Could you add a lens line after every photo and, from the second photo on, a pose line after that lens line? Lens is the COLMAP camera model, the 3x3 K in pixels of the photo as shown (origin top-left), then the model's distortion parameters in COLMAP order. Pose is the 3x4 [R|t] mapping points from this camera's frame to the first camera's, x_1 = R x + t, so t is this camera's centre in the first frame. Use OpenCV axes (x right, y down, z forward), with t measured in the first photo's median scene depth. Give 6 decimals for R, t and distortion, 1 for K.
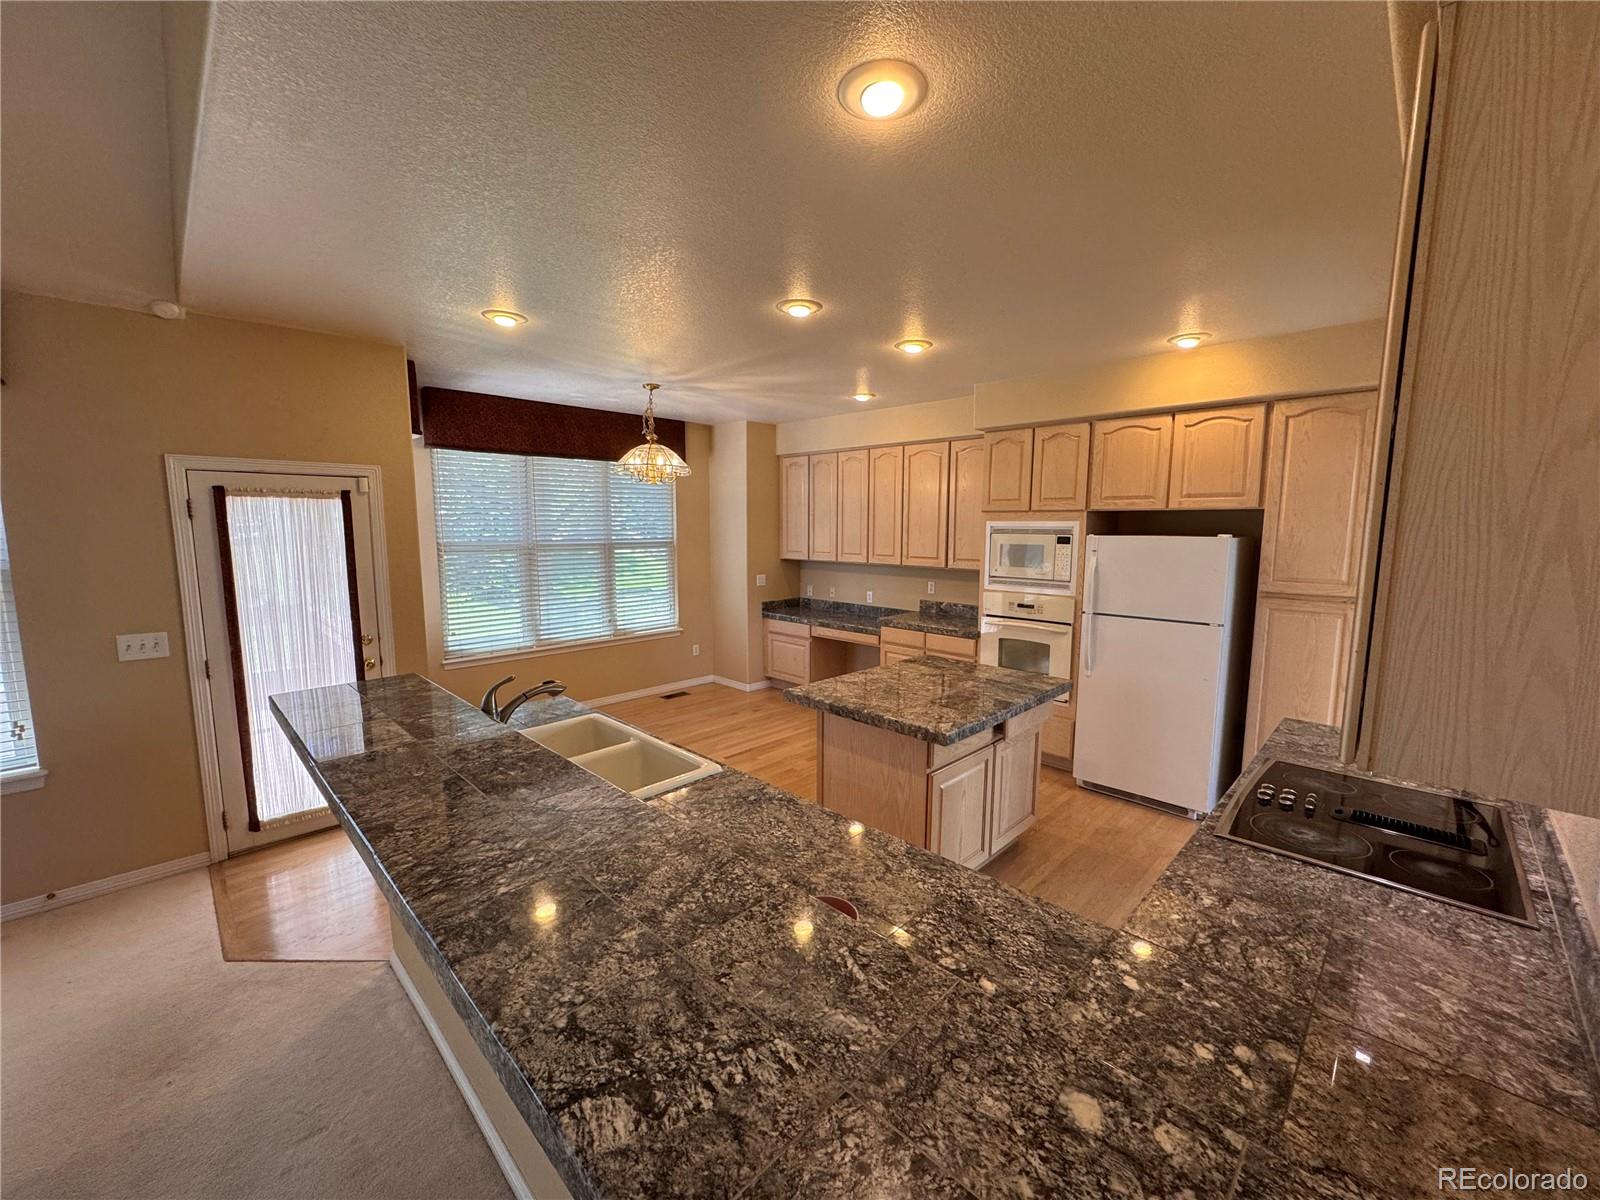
lens RADIAL K [[635.8, 0, 799.1], [0, 635.8, 603.9], [0, 0, 1]] dist [-0.004104, 0.000552]
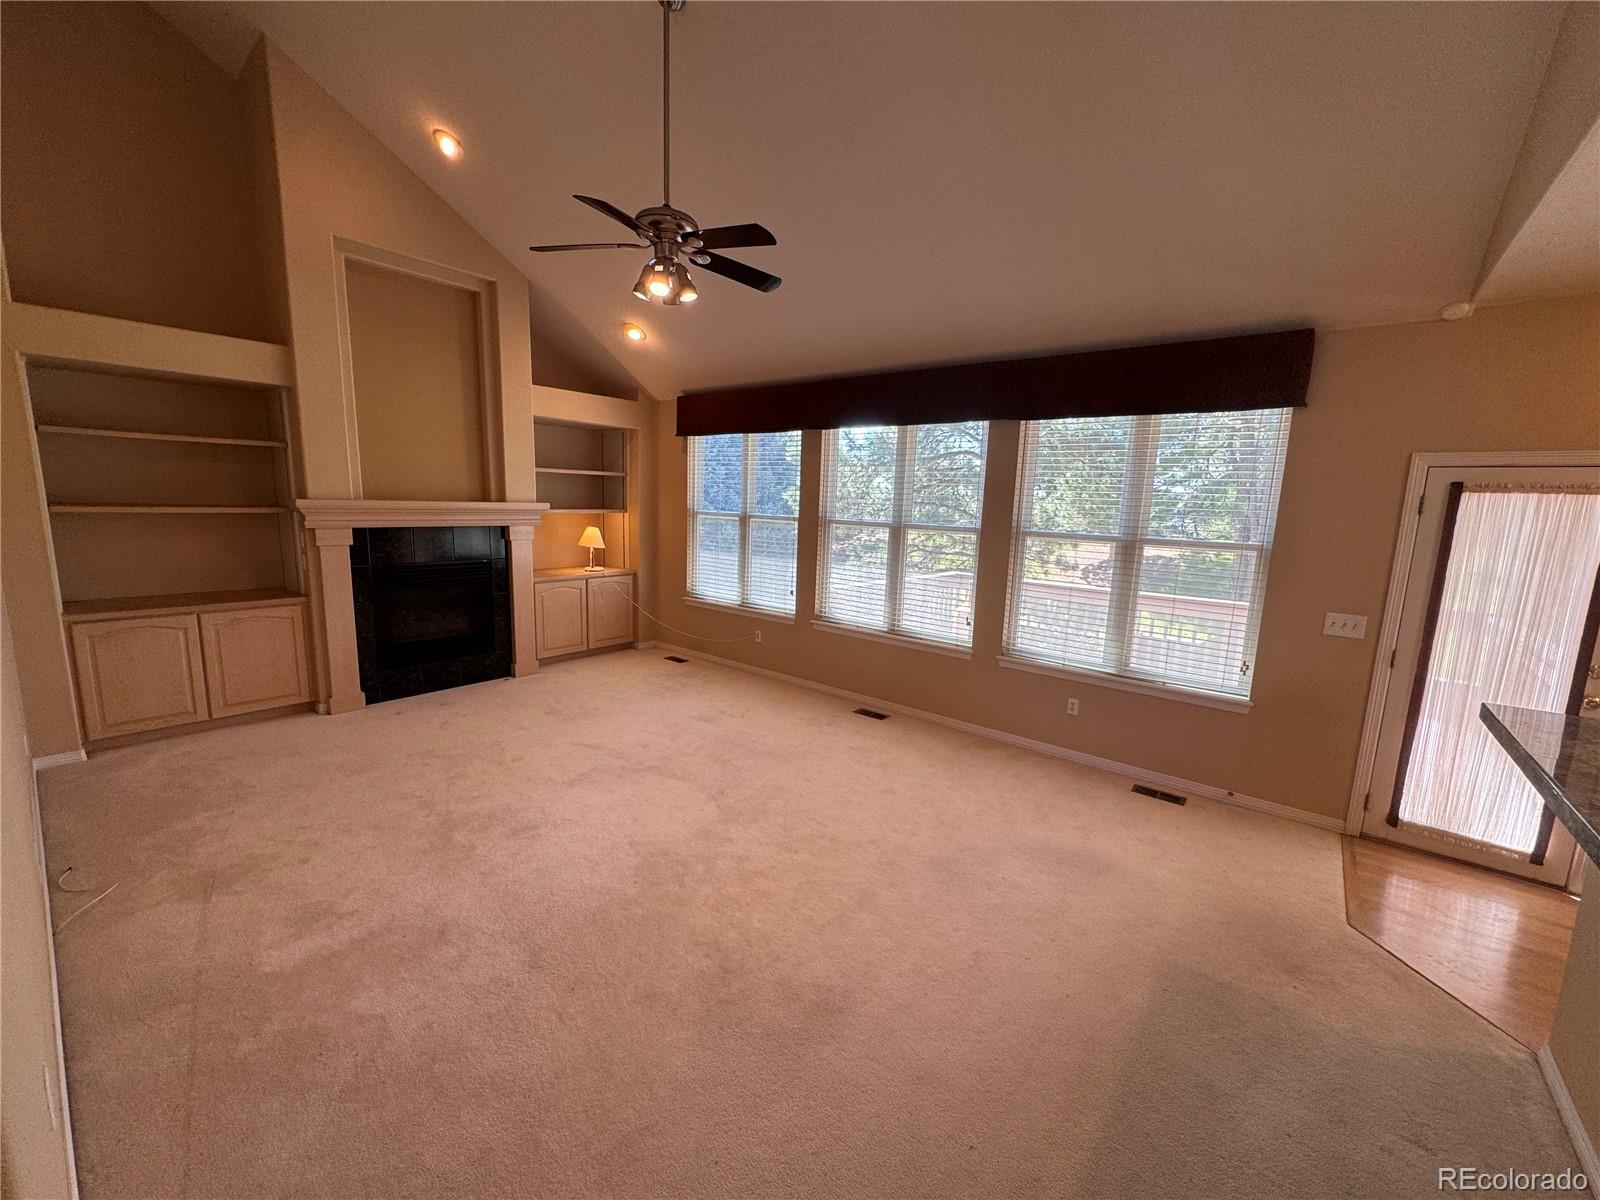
lens RADIAL K [[635.8, 0, 804.2], [0, 635.8, 601.7], [0, 0, 1]] dist [-0.004104, 0.000552]
pose [[0.100922, 0.153710, -0.982949, -0.018784], [-0.157241, 0.978040, 0.136798, 0.019958], [0.982390, 0.140754, 0.122875, -0.087994]]
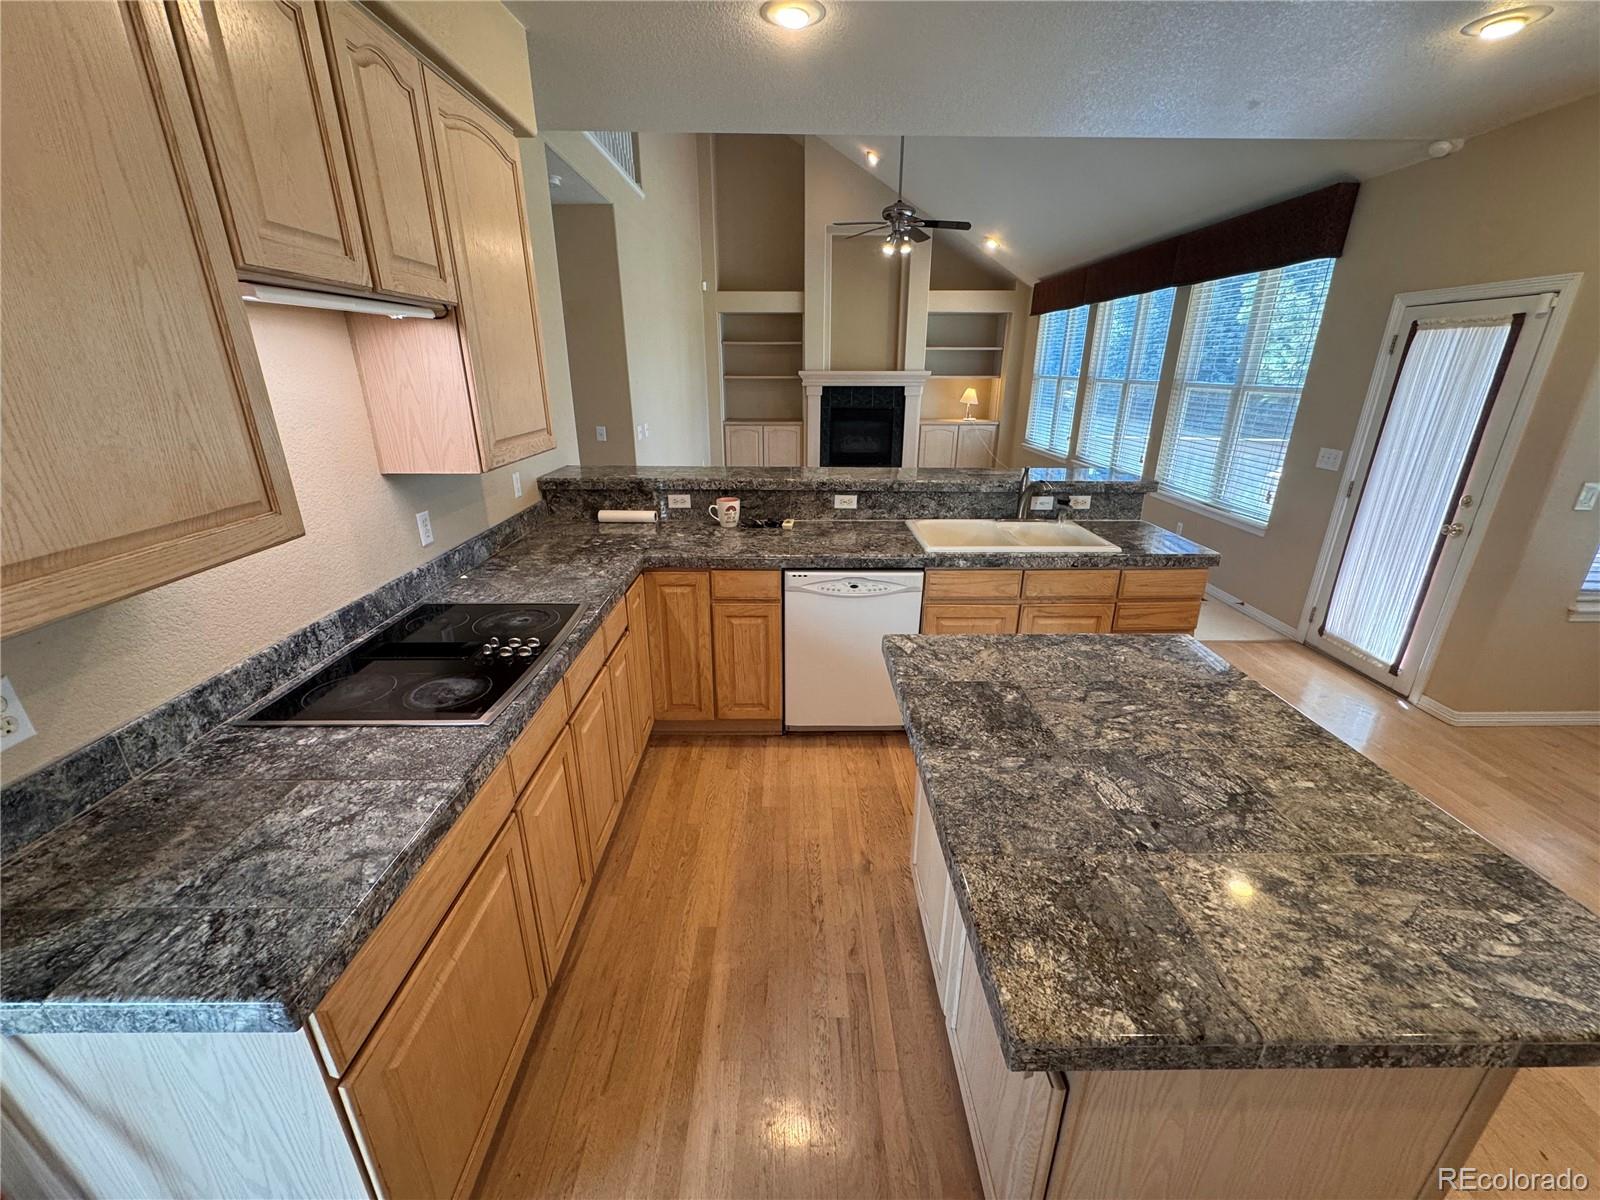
lens RADIAL K [[635.8, 0, 798.2], [0, 635.8, 600.2], [0, 0, 1]] dist [-0.004104, 0.000552]
pose [[-0.705014, 0.241686, -0.666741, 0.585739], [-0.091933, 0.901062, 0.423835, -0.108514], [0.703209, 0.360105, -0.613042, 1.004741]]
